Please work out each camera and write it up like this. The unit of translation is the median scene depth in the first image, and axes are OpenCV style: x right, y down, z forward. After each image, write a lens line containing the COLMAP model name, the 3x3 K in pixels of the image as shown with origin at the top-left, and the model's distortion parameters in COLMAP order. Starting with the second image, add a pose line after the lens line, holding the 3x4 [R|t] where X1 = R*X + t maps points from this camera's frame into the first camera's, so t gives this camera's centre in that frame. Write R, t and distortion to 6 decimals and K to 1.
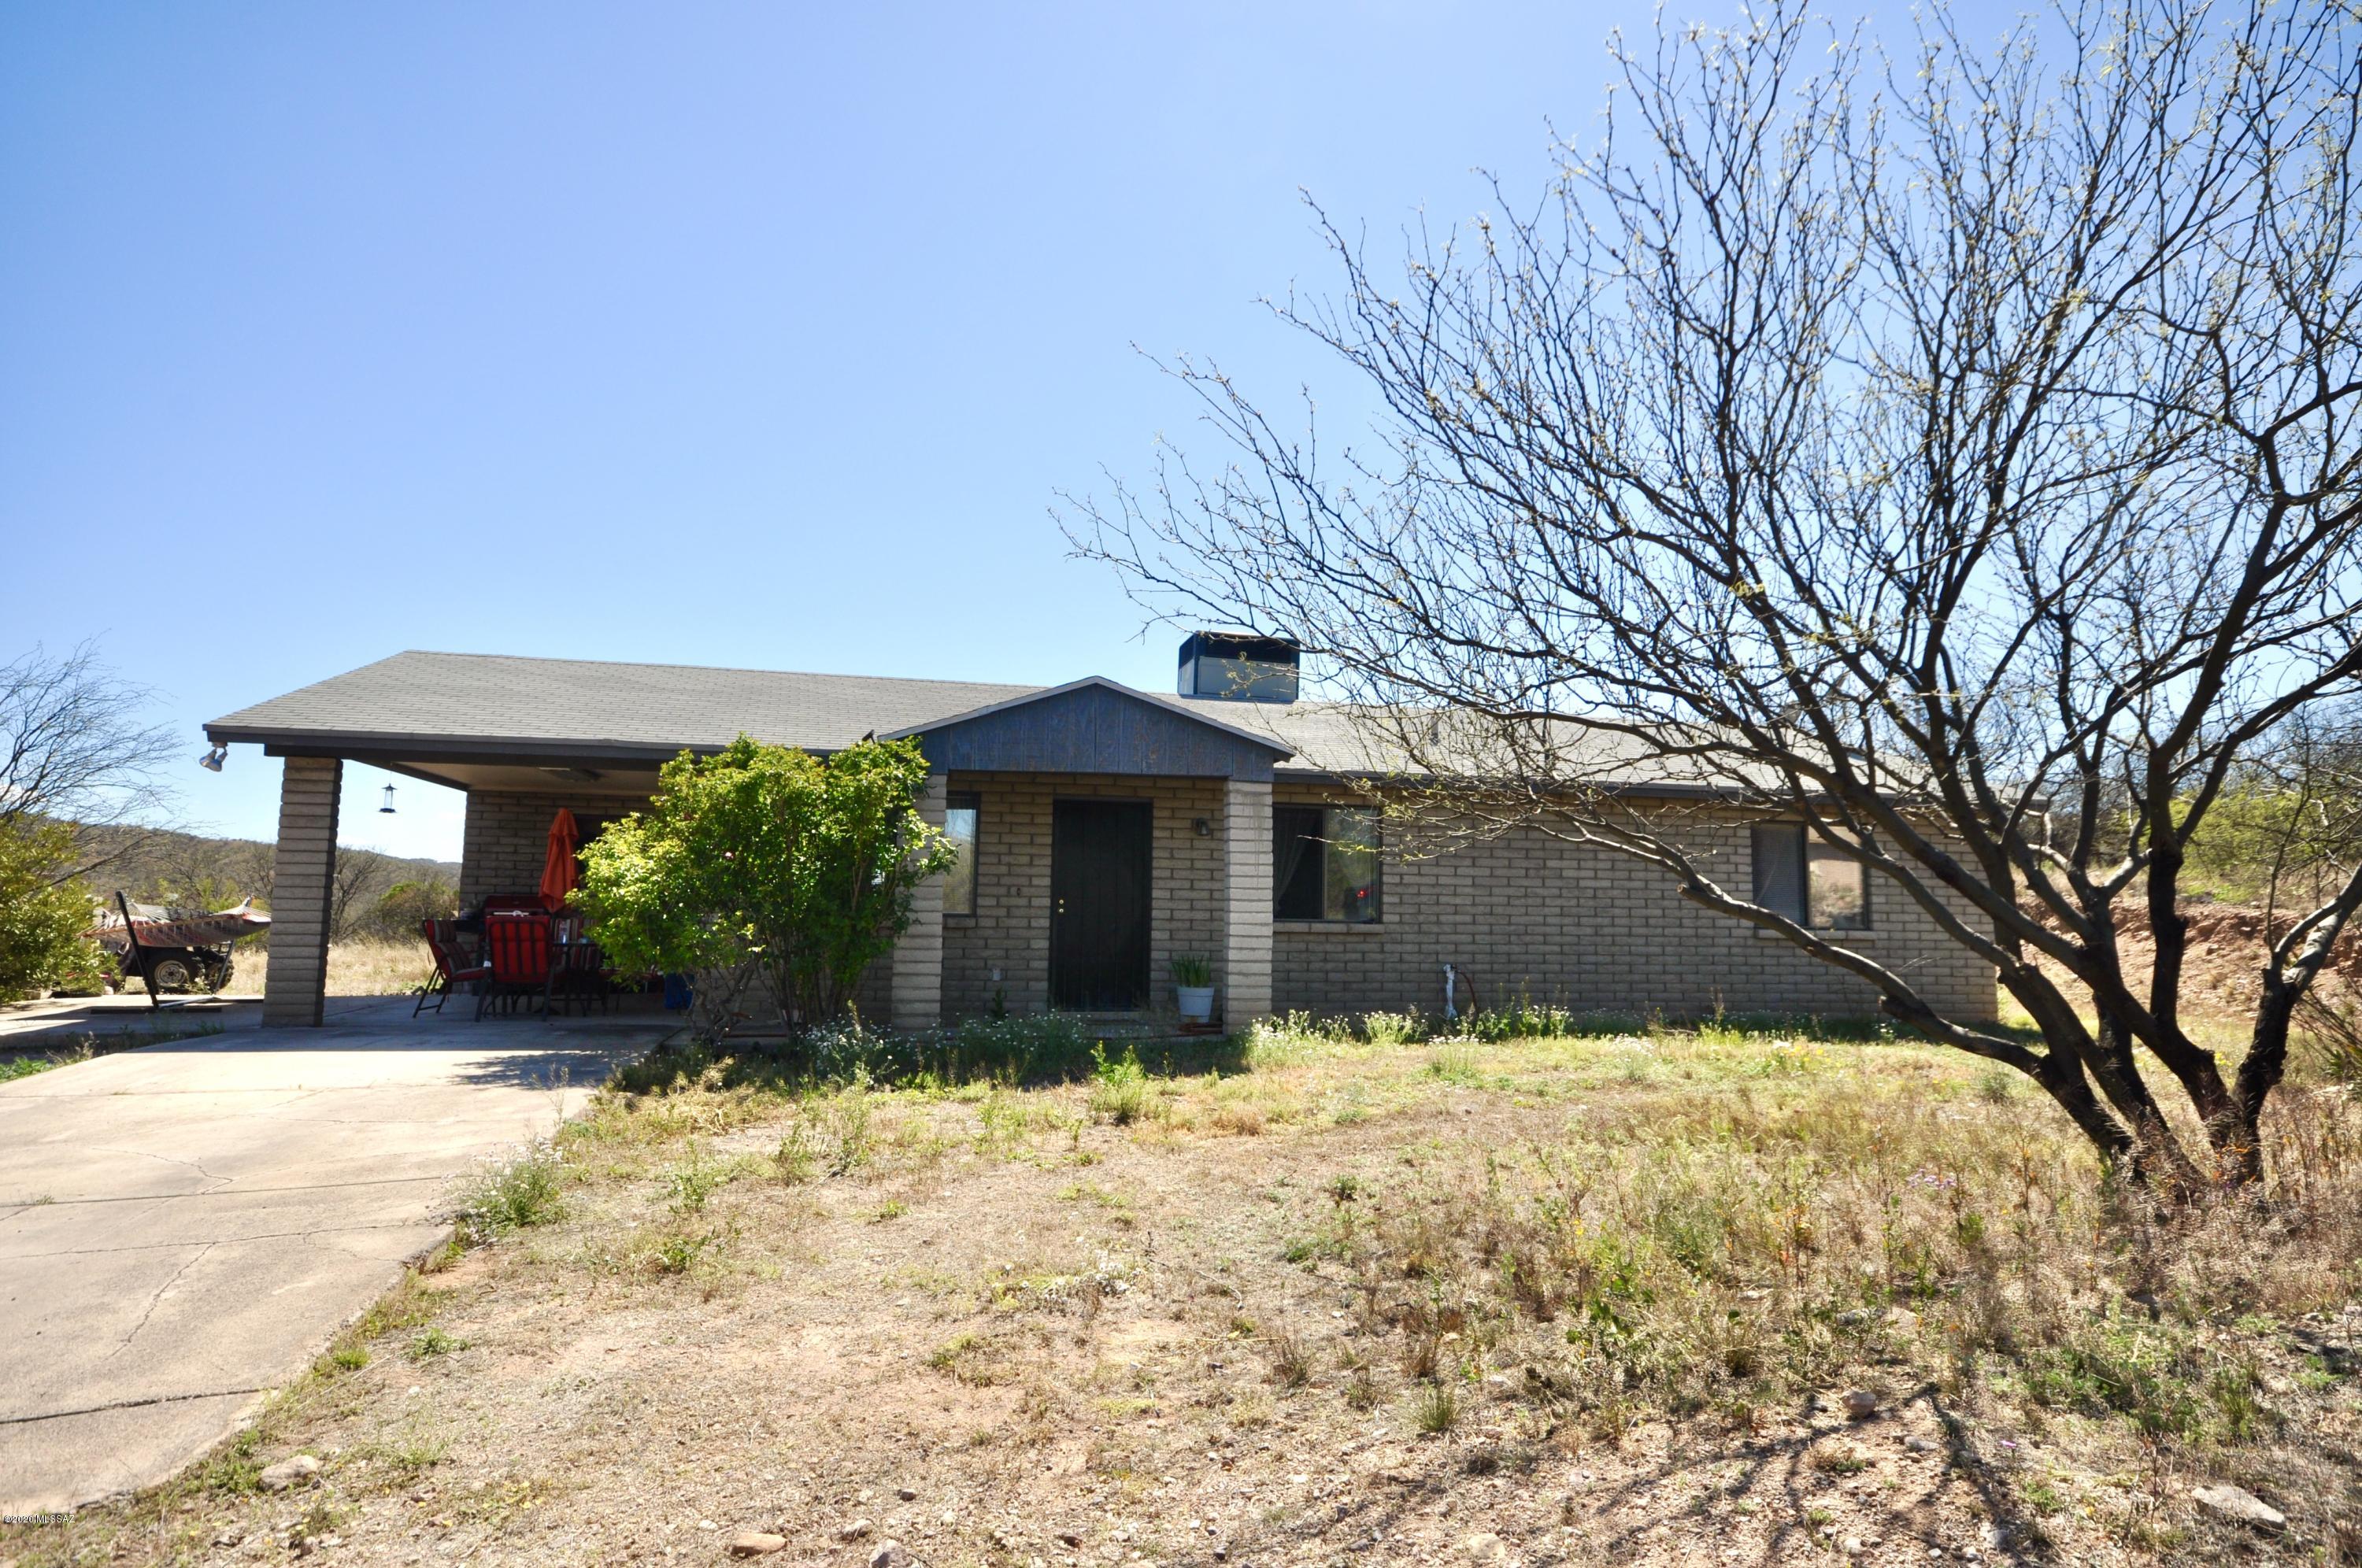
lens RADIAL K [[1406.6, 0, 1177.1], [0, 1406.6, 785.5], [0, 0, 1]] dist [0.008509, 0.000872]
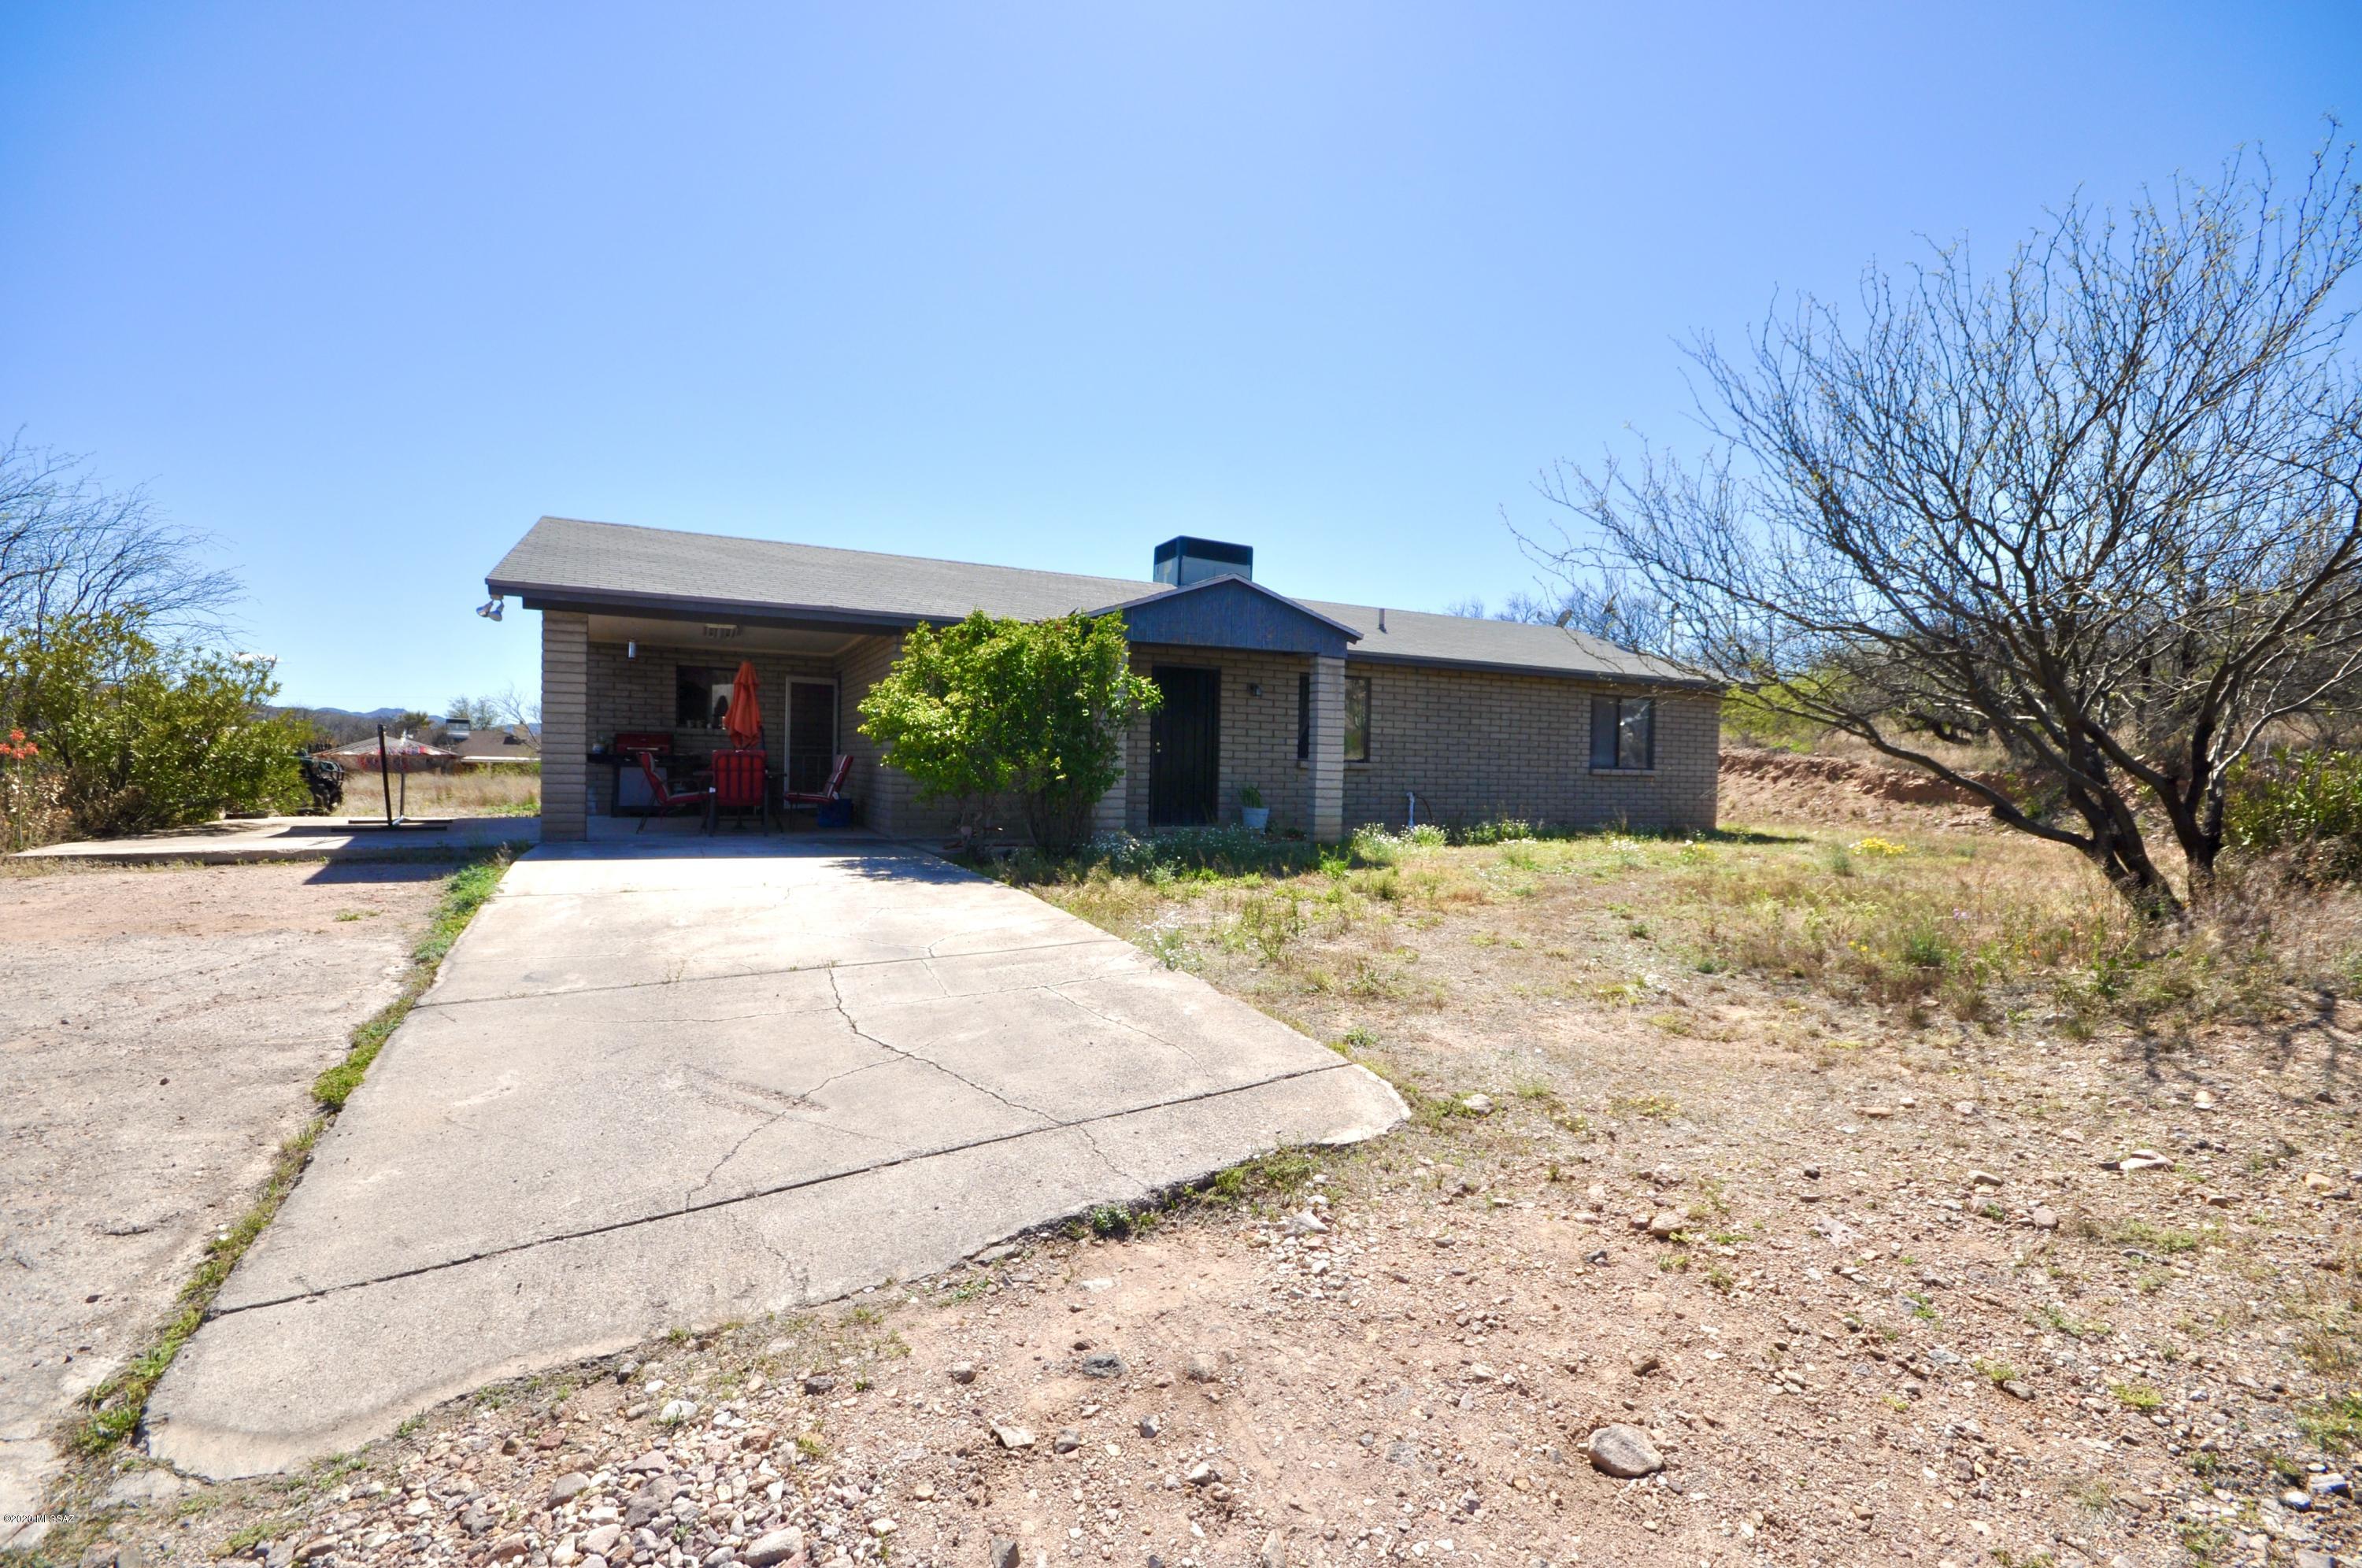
lens RADIAL K [[1113.4, 0, 1181.7], [0, 1113.4, 781.4], [0, 0, 1]] dist [0.006538, 0.000287]
pose [[0.969385, 0.003462, 0.245520, -0.352279], [-0.031293, 0.993489, 0.109545, 0.002680], [-0.243542, -0.113874, 0.963182, -0.016939]]
